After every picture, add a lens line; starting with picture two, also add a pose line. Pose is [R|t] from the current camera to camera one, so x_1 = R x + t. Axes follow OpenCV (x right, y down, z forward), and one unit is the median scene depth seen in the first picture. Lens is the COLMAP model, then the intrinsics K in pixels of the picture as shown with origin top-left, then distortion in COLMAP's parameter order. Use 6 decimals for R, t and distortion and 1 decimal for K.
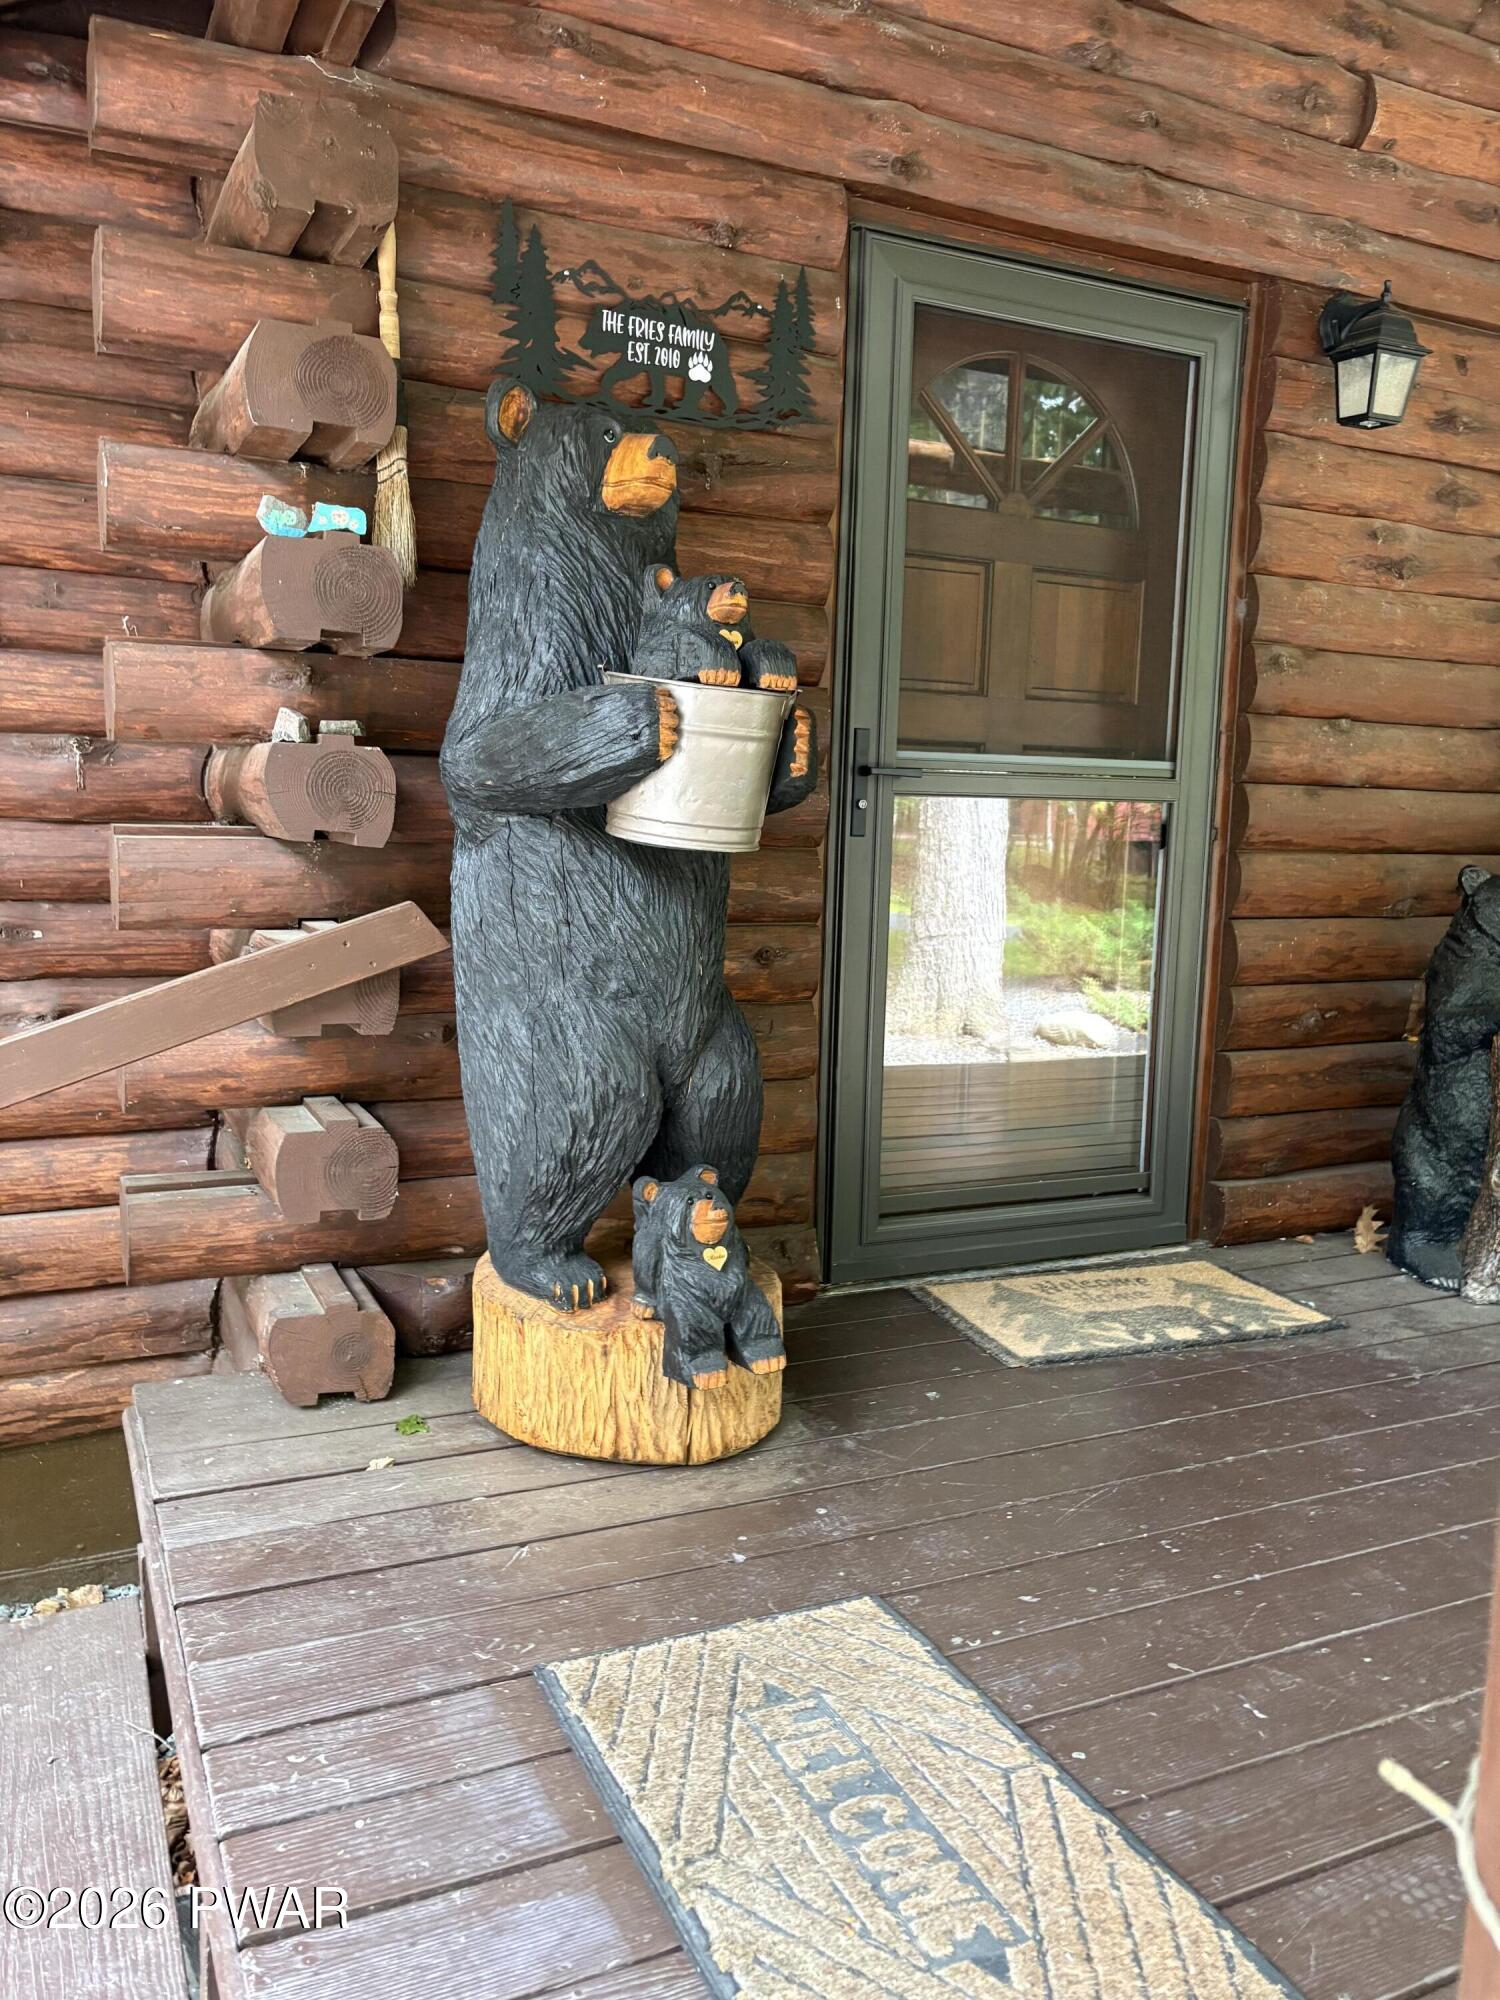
lens RADIAL K [[1513.8, 0, 754.0], [0, 1513.8, 1013.8], [0, 0, 1]] dist [0.040483, -0.087772]
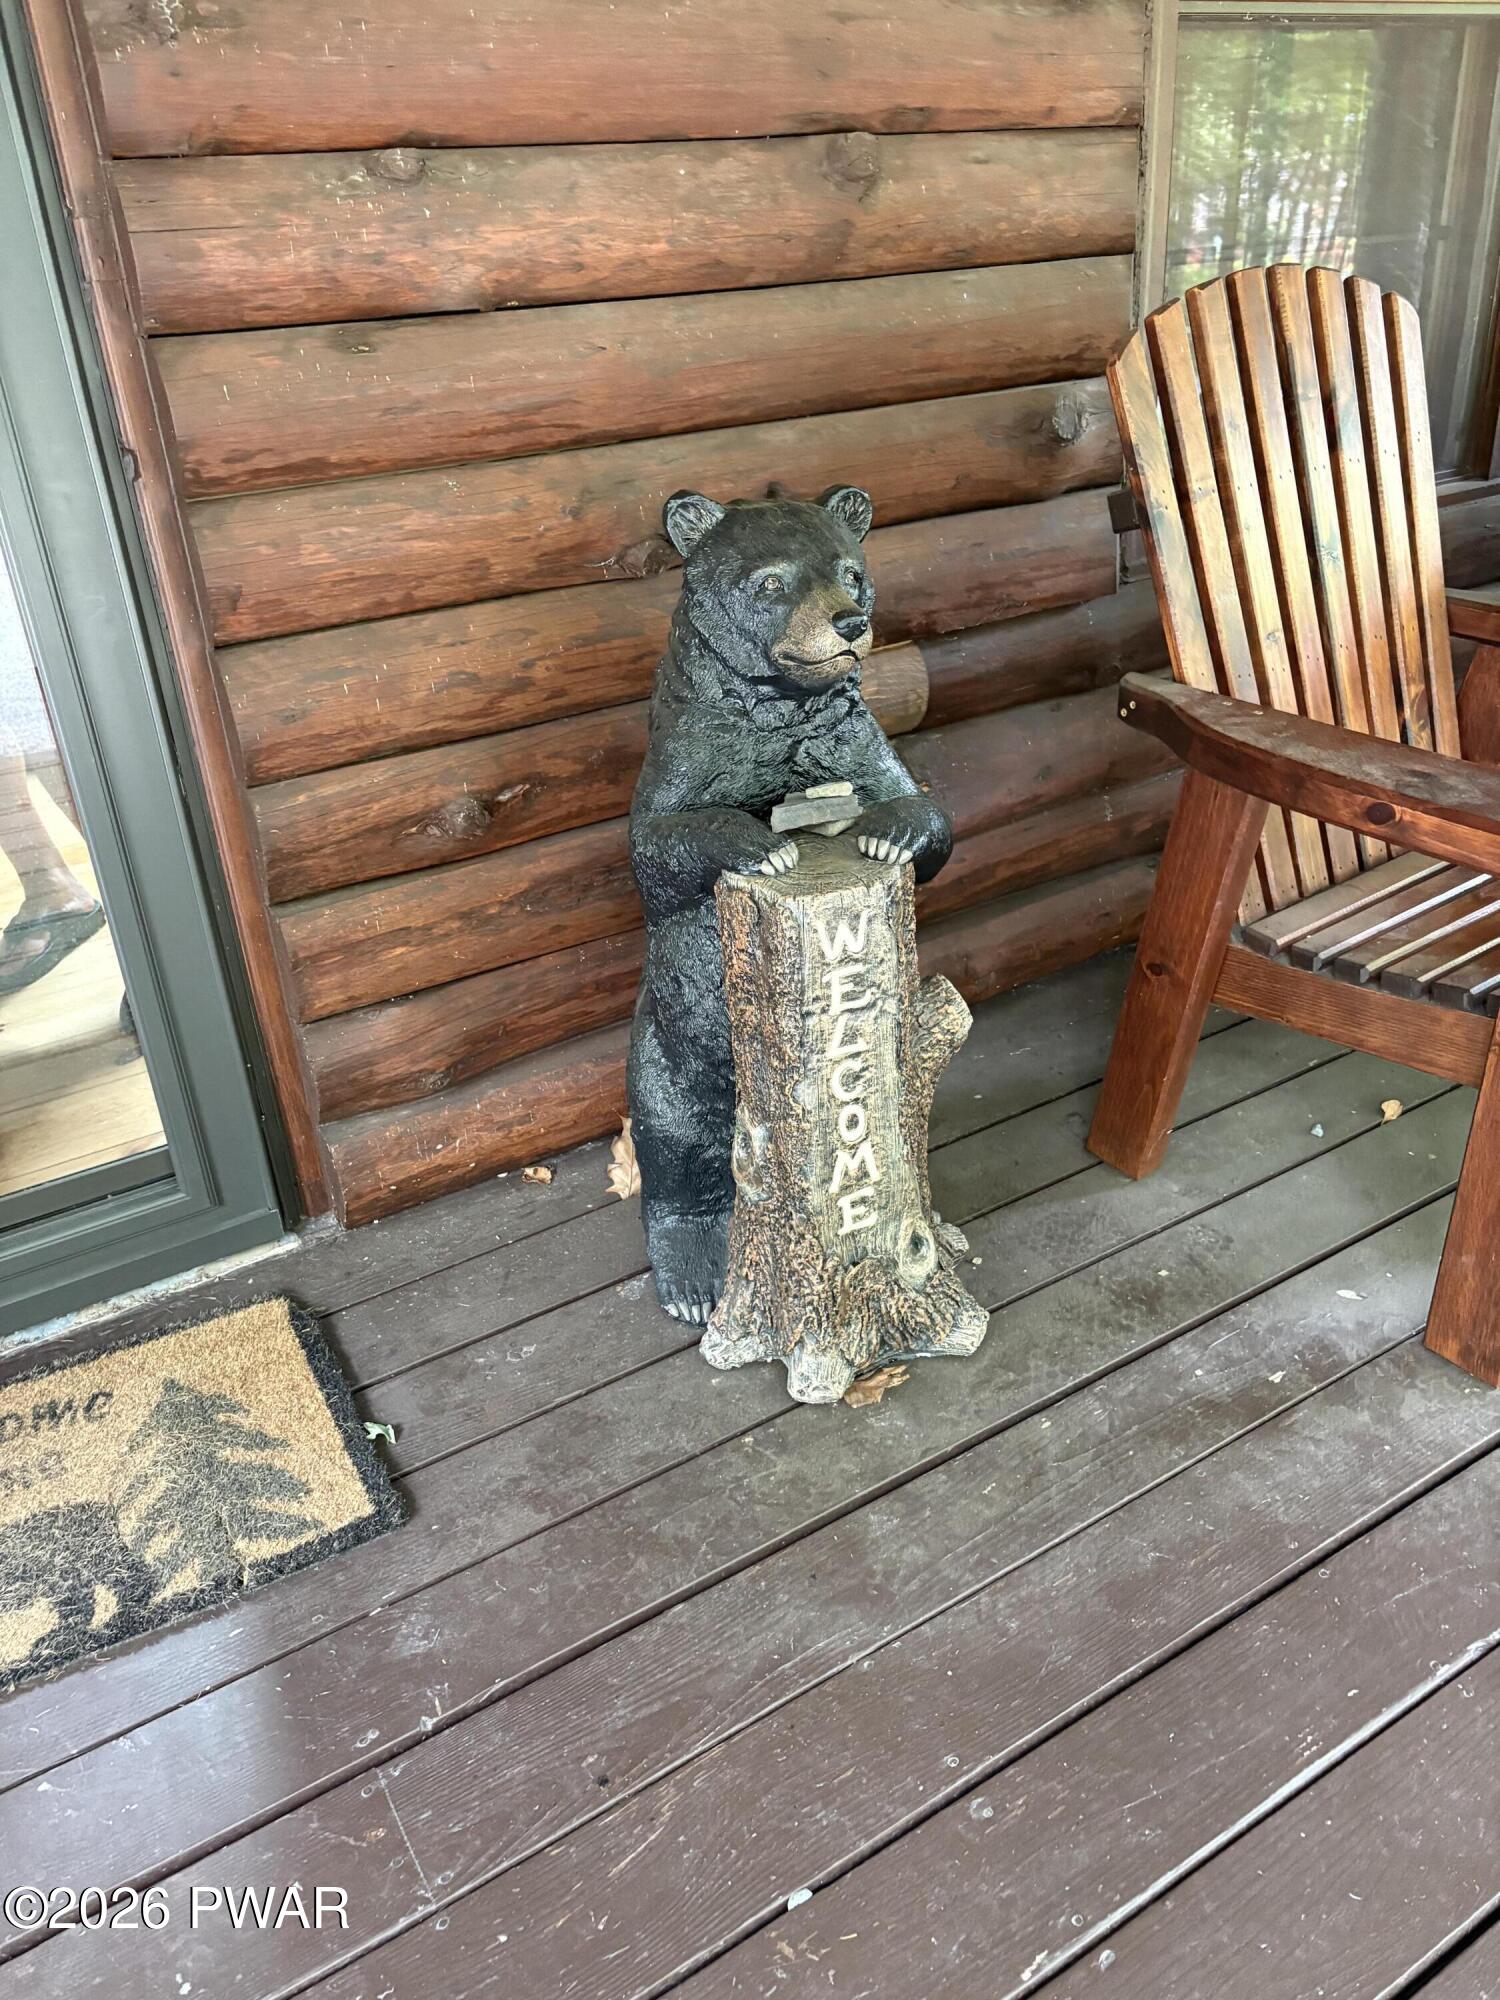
lens RADIAL K [[1482.4, 0, 750.0], [0, 1482.4, 1000.0], [0, 0, 1]] dist [0.009462, 0.002888]
pose [[0.991268, -0.116926, 0.060961, 0.433293], [0.088564, 0.932865, 0.349169, -0.106109], [-0.097695, -0.340721, 0.935075, 0.509193]]
